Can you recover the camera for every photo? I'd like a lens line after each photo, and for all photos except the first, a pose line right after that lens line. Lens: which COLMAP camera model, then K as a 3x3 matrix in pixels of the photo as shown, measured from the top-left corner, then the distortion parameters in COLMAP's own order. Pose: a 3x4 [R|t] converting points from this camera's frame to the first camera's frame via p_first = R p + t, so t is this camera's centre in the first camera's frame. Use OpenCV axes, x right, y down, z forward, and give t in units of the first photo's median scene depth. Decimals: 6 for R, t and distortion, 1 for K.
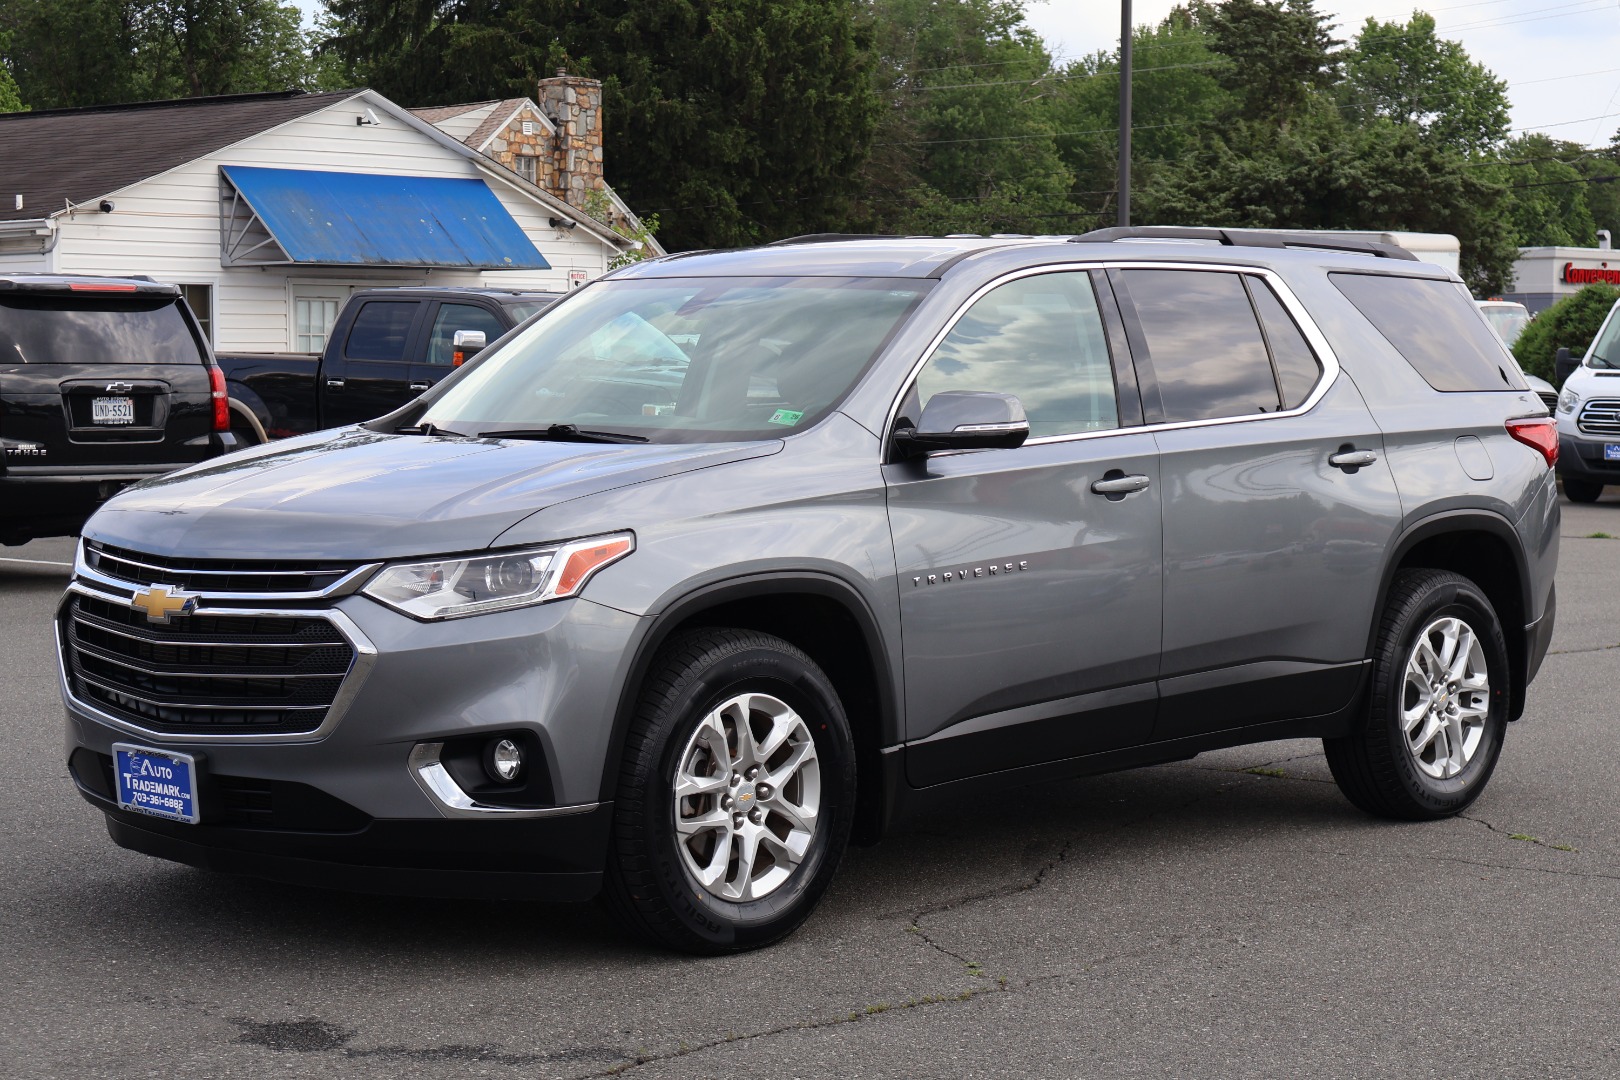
lens RADIAL K [[3201.9, 0, 810.0], [0, 3201.9, 540.0], [0, 0, 1]] dist [0.007183, -0.080763]
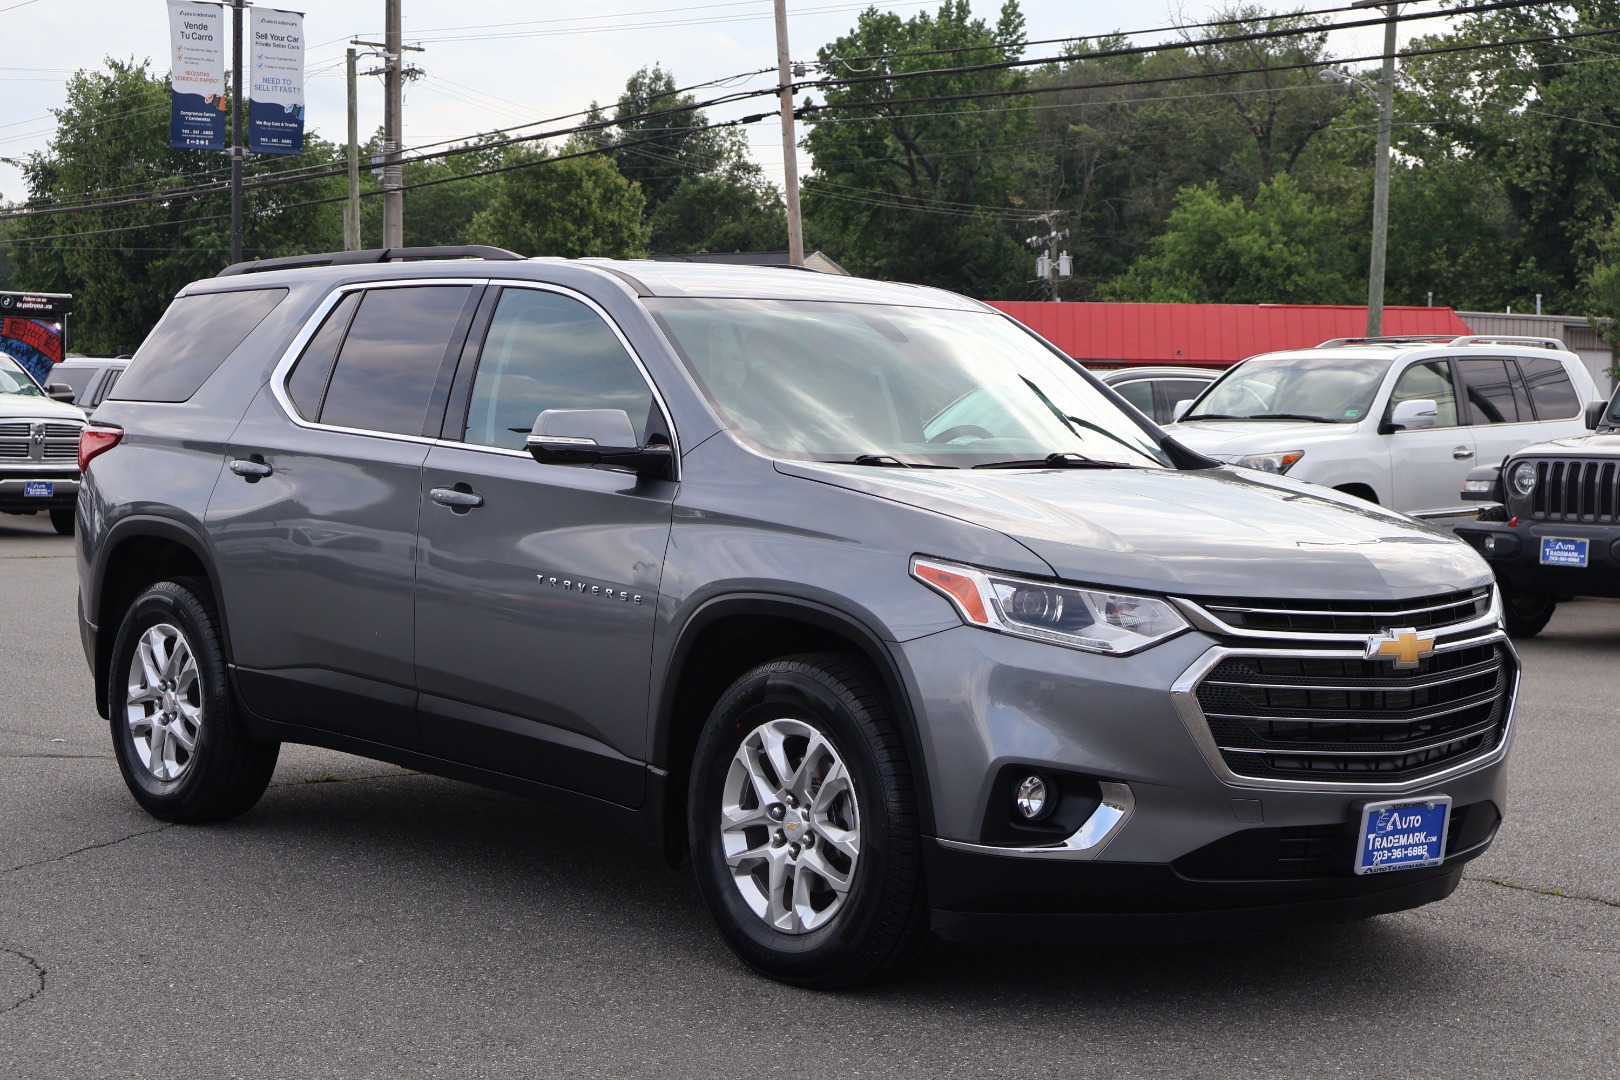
lens RADIAL K [[2783.6, 0, 810.0], [0, 2783.6, 540.0], [0, 0, 1]] dist [0.024402, 0.021375]
pose [[0.114990, -0.054466, 0.991872, -1.023974], [0.043124, 0.997828, 0.049793, -0.060258], [-0.992430, 0.037048, 0.117089, 1.049078]]
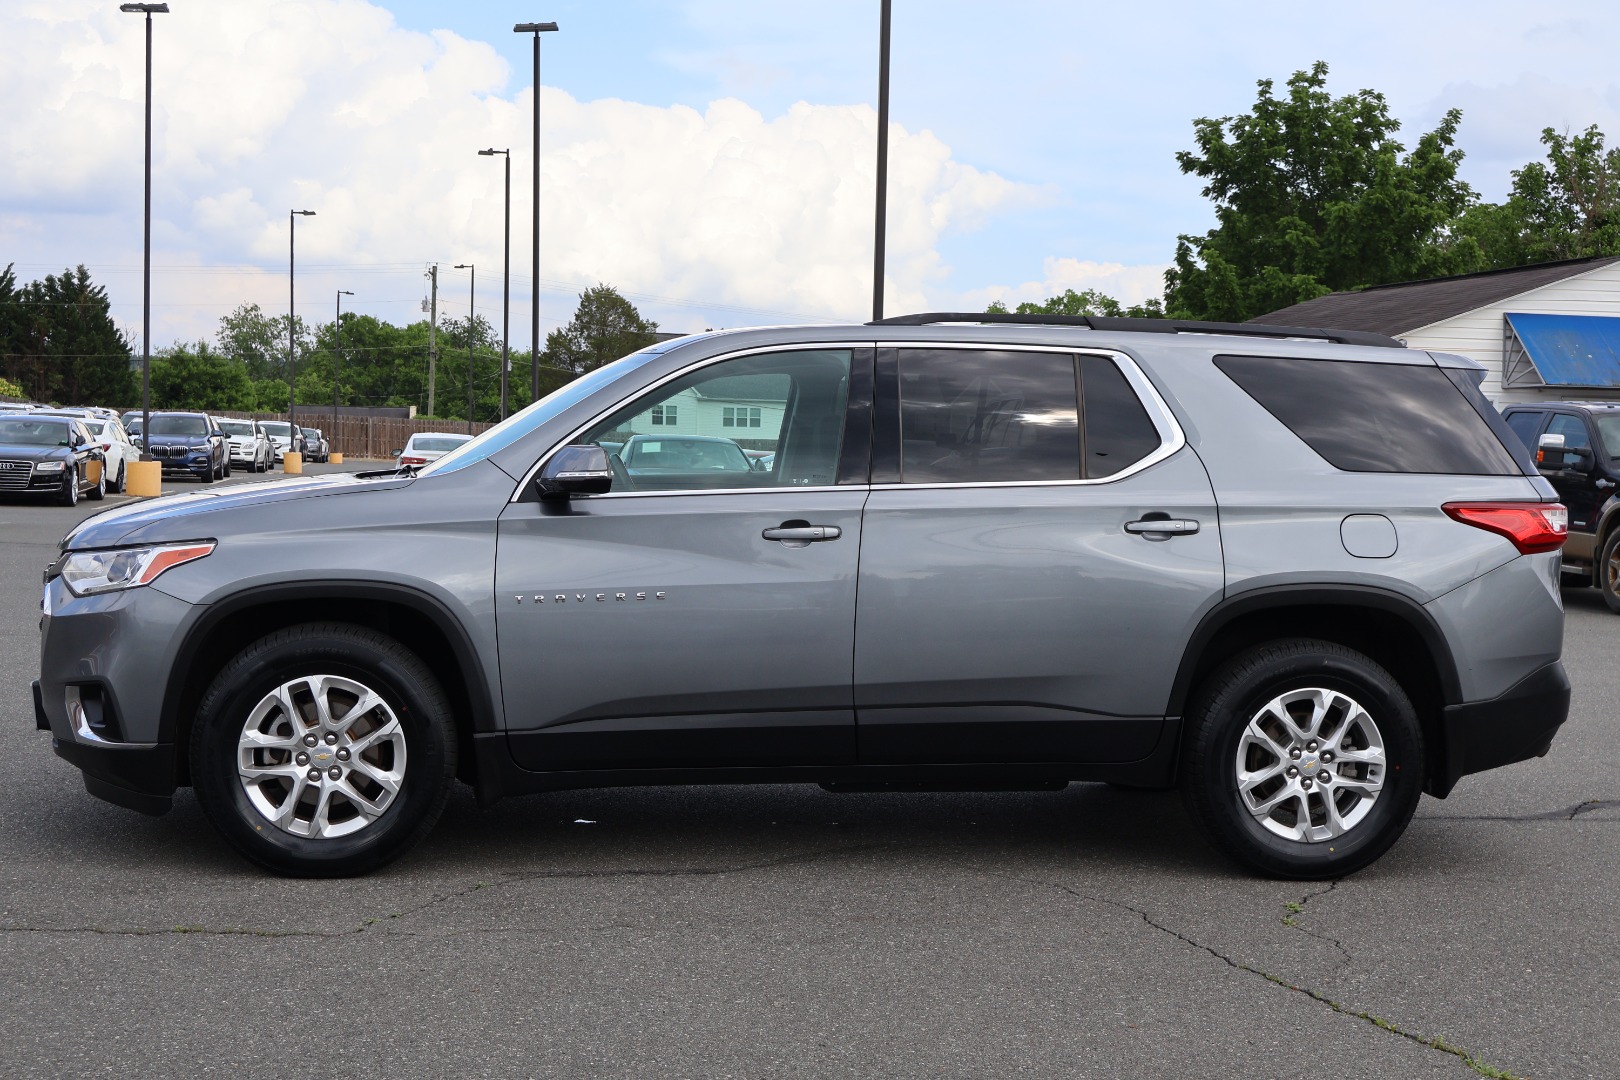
lens RADIAL K [[2167.9, 0, 810.0], [0, 2167.9, 540.0], [0, 0, 1]] dist [0.013794, -0.003097]
pose [[0.772403, 0.049512, -0.633201, 0.663216], [-0.063126, 0.998005, 0.001032, -0.017956], [0.631988, 0.039174, 0.773987, 0.452778]]
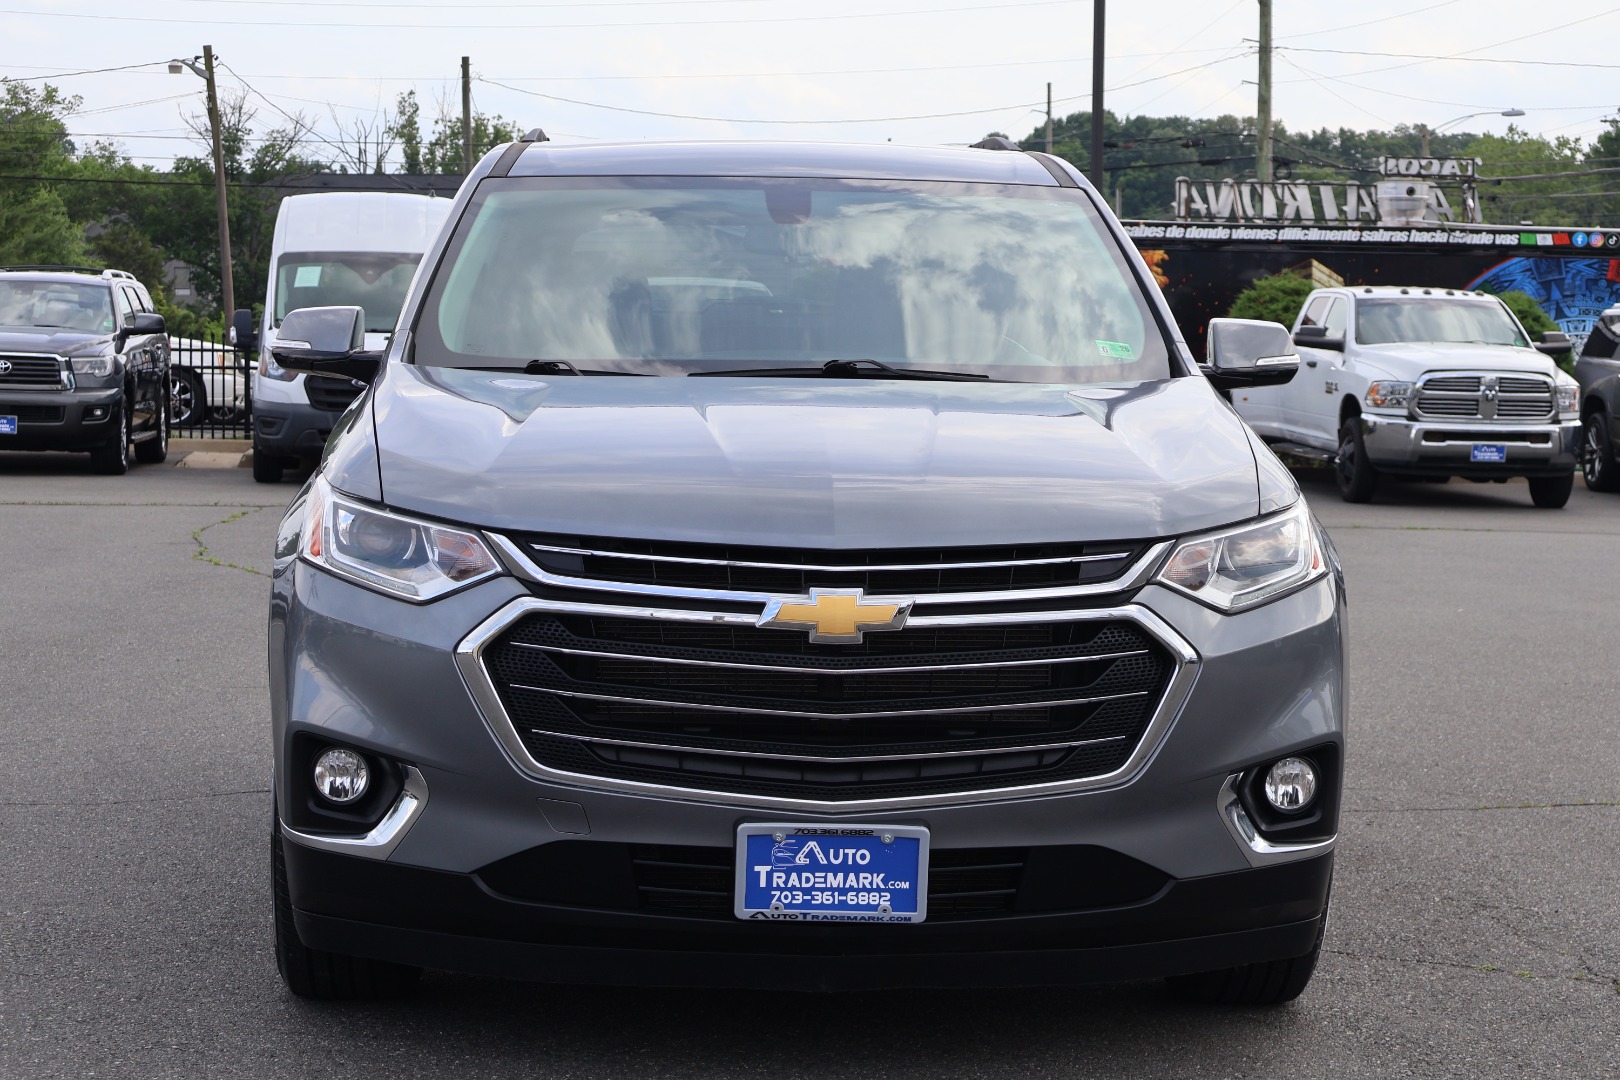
lens RADIAL K [[3201.9, 0, 810.0], [0, 3201.9, 540.0], [0, 0, 1]] dist [0.007183, -0.080763]
pose [[0.694960, -0.044154, 0.717692, -0.688025], [0.036108, 0.998997, 0.026496, -0.014974], [-0.718142, 0.007501, 0.695857, 0.504442]]
